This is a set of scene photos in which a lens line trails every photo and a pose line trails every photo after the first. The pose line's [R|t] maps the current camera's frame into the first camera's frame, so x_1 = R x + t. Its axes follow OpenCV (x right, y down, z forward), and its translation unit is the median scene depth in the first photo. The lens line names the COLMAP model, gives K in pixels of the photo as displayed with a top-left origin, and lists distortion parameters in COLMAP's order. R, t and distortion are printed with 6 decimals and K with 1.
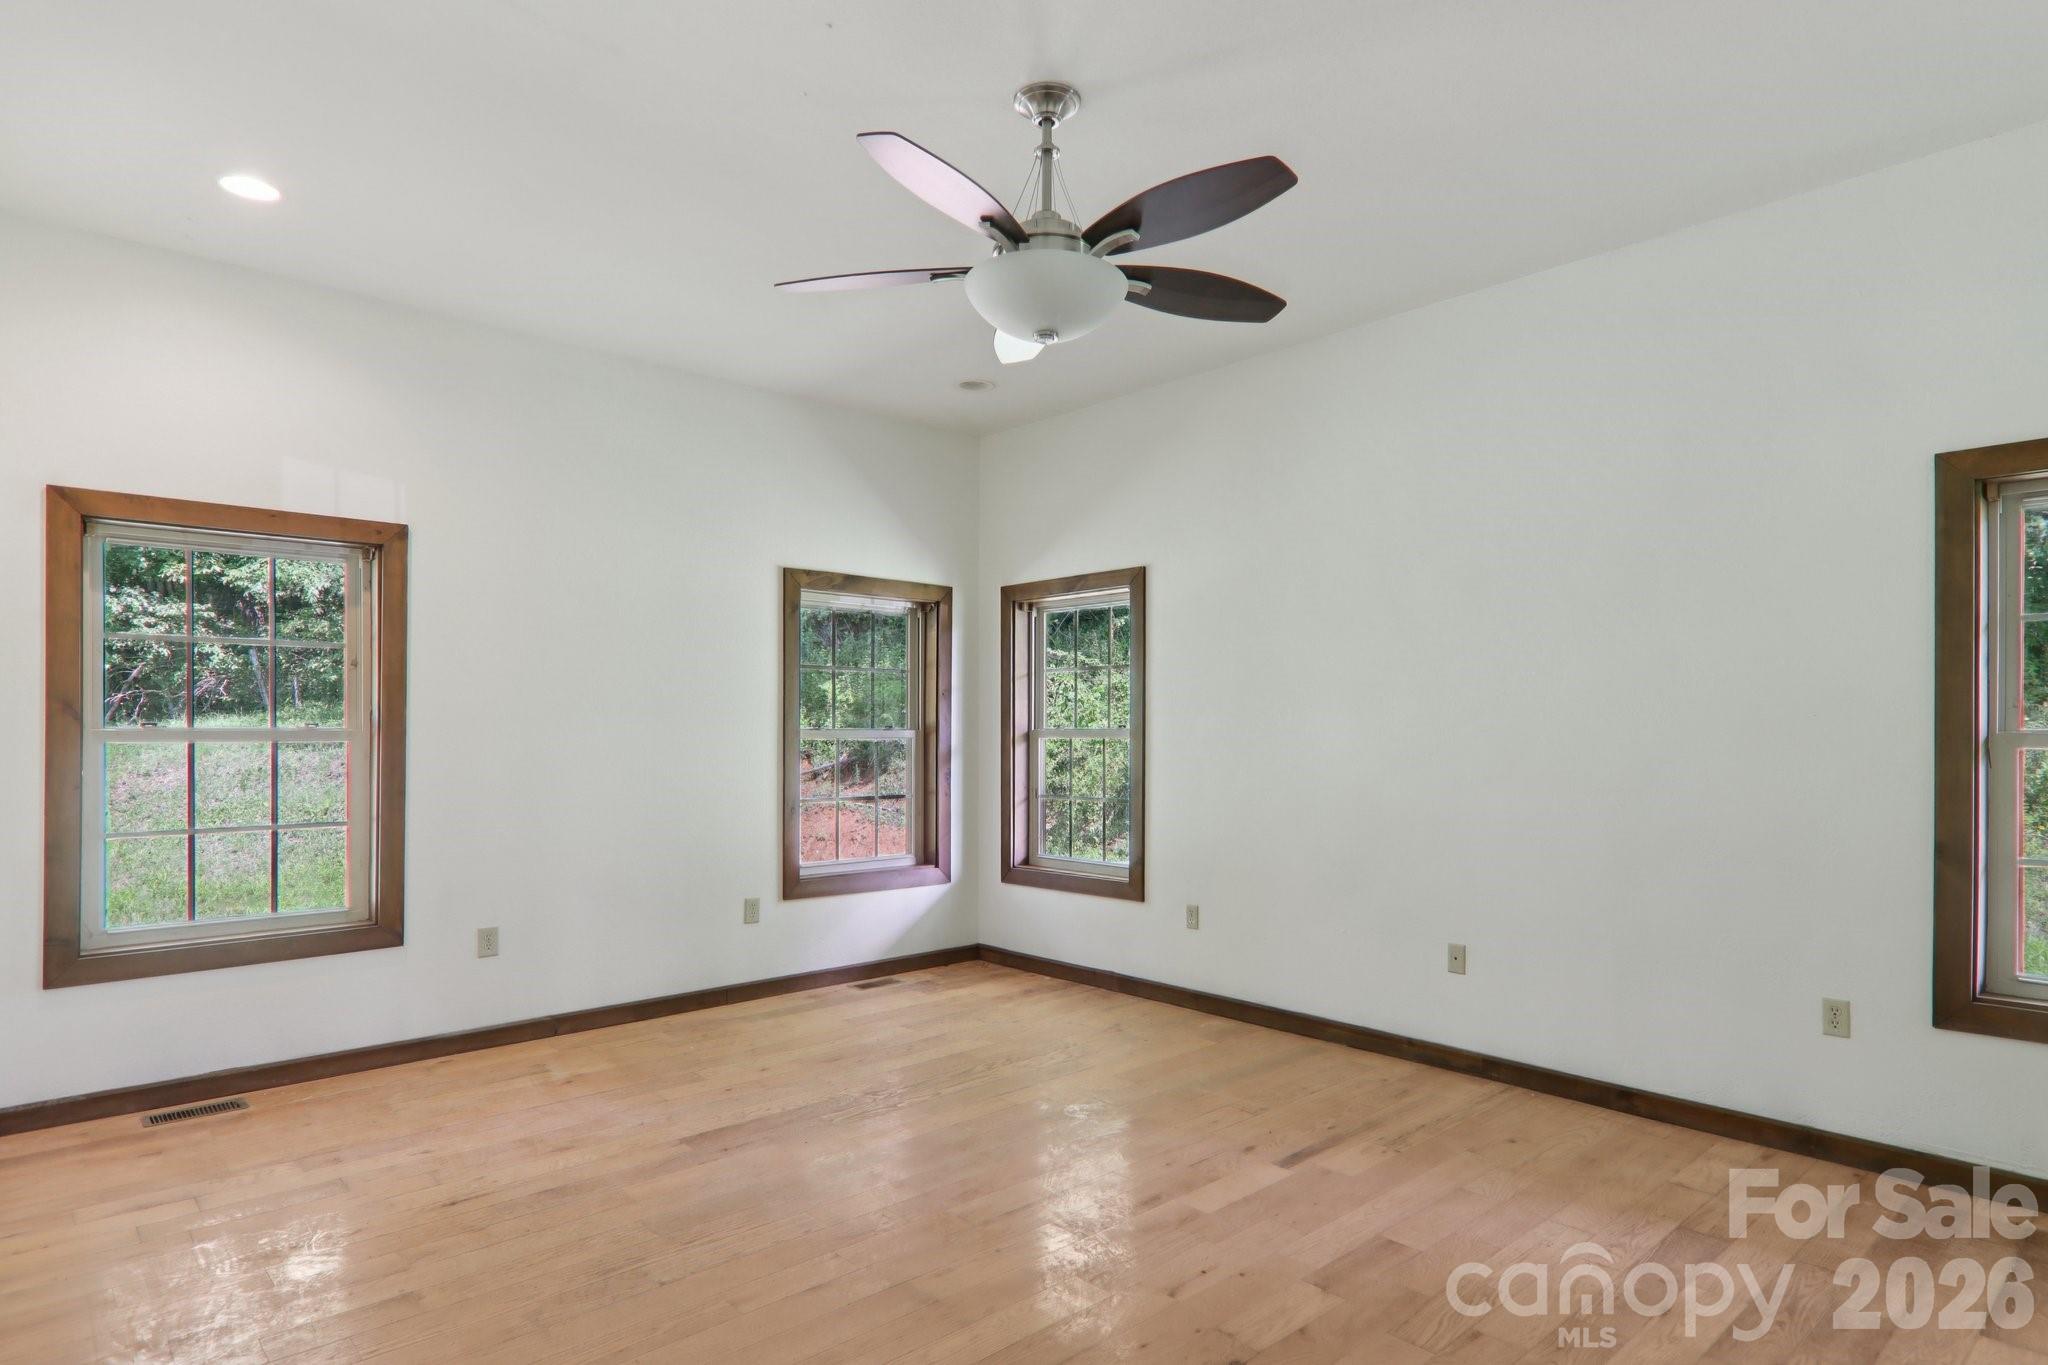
lens RADIAL K [[1145.3, 0, 1059.5], [0, 1145.3, 702.0], [0, 0, 1]] dist [0.002024, -0.006208]
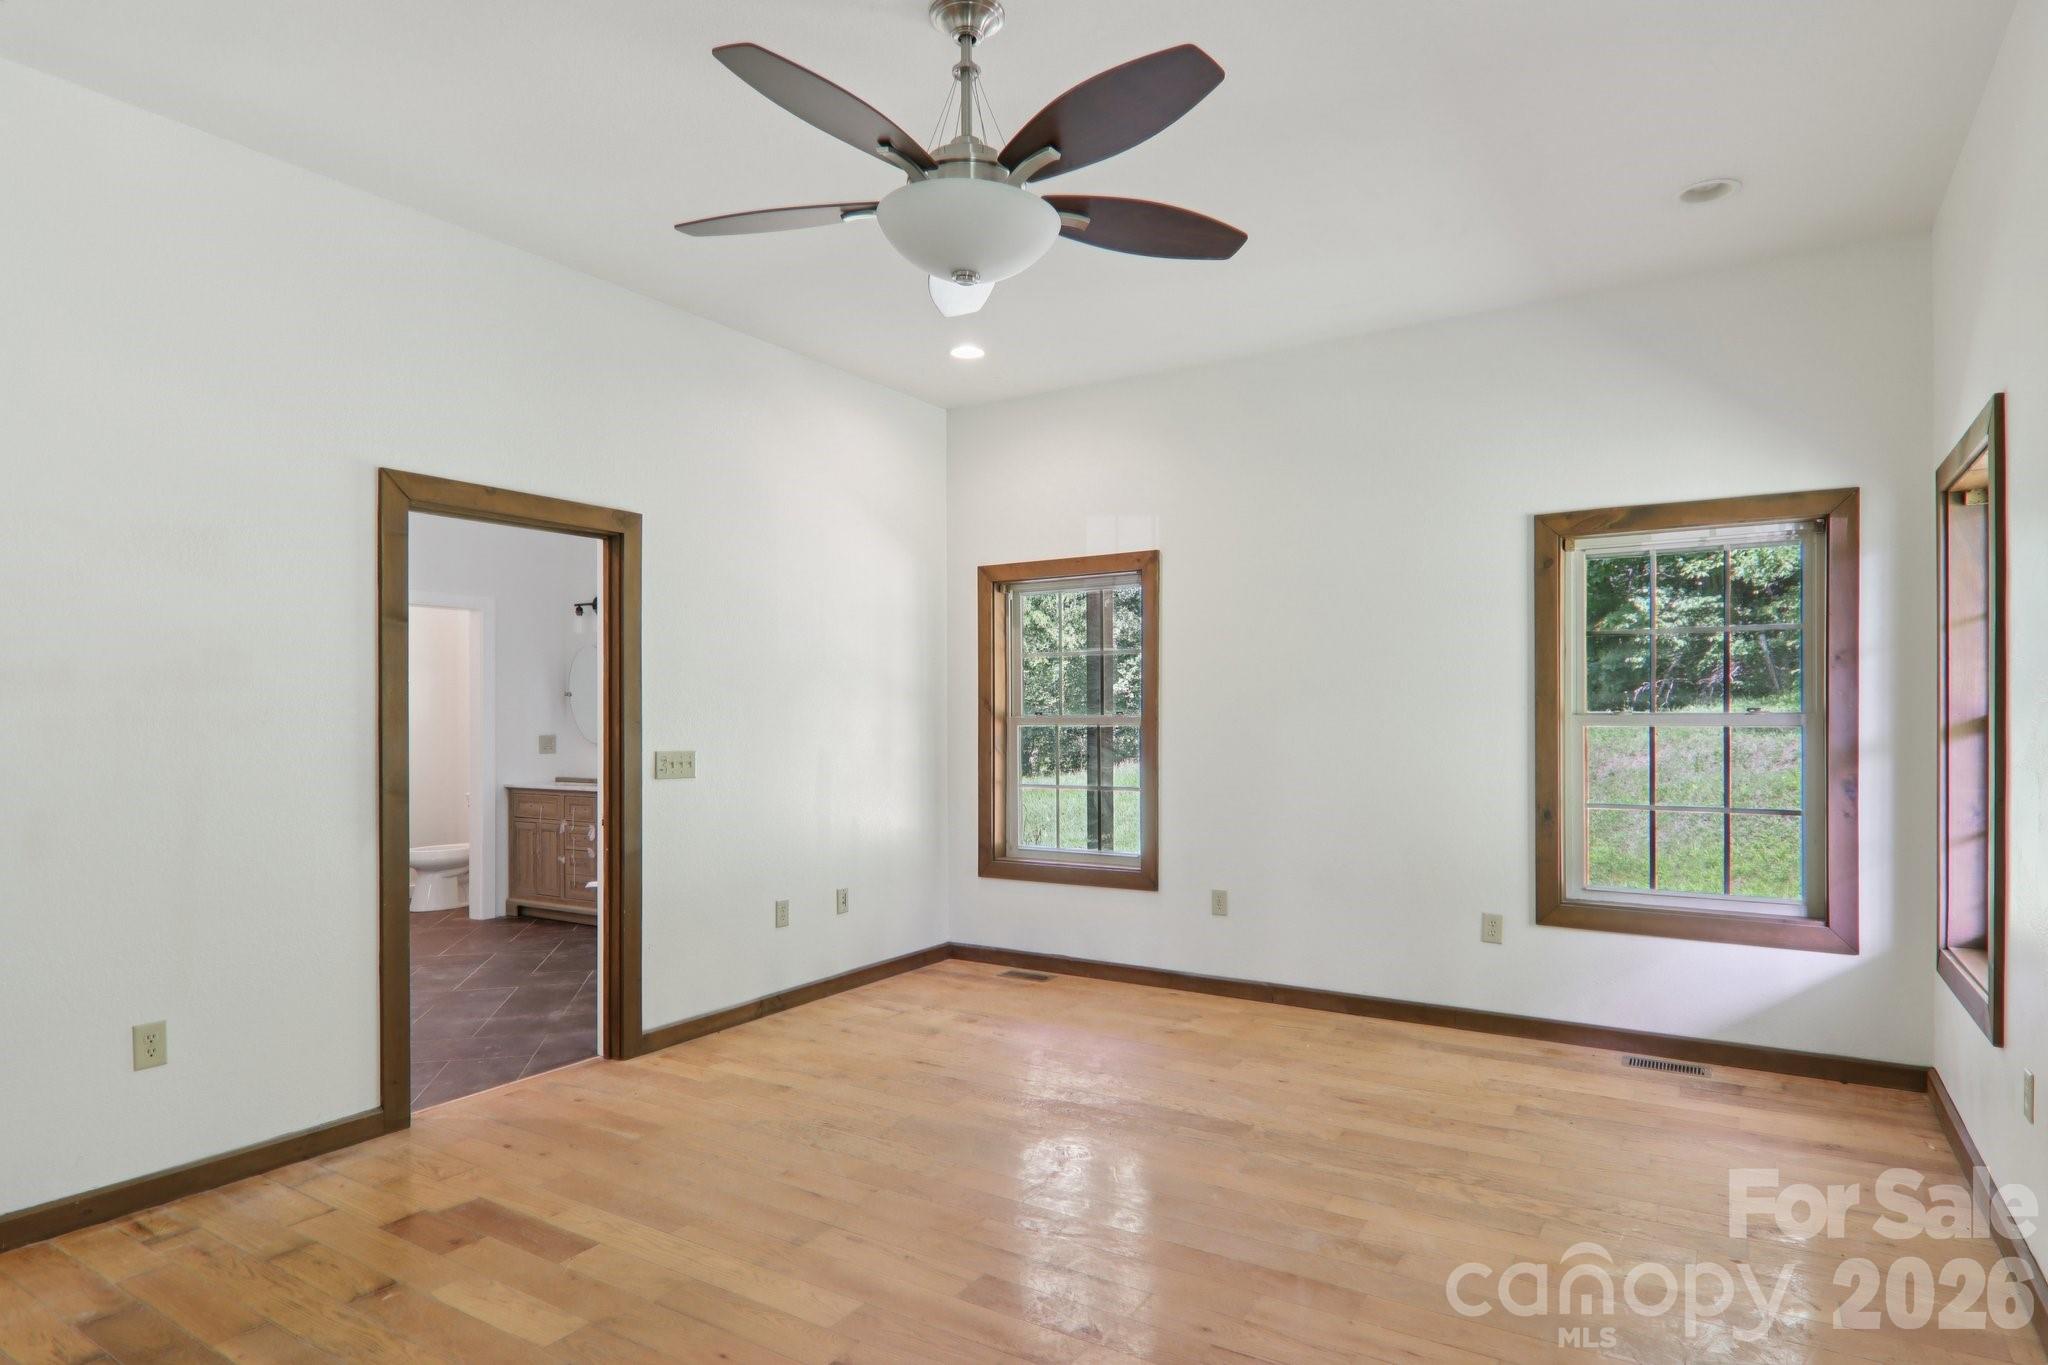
lens RADIAL K [[1145.3, 0, 1011.6], [0, 1145.3, 694.7], [0, 0, 1]] dist [0.002024, -0.006208]
pose [[0.221669, -0.019655, -0.974924, 0.432783], [0.027033, 0.999536, -0.014005, 0.010140], [0.974747, -0.023251, 0.222098, 0.417327]]
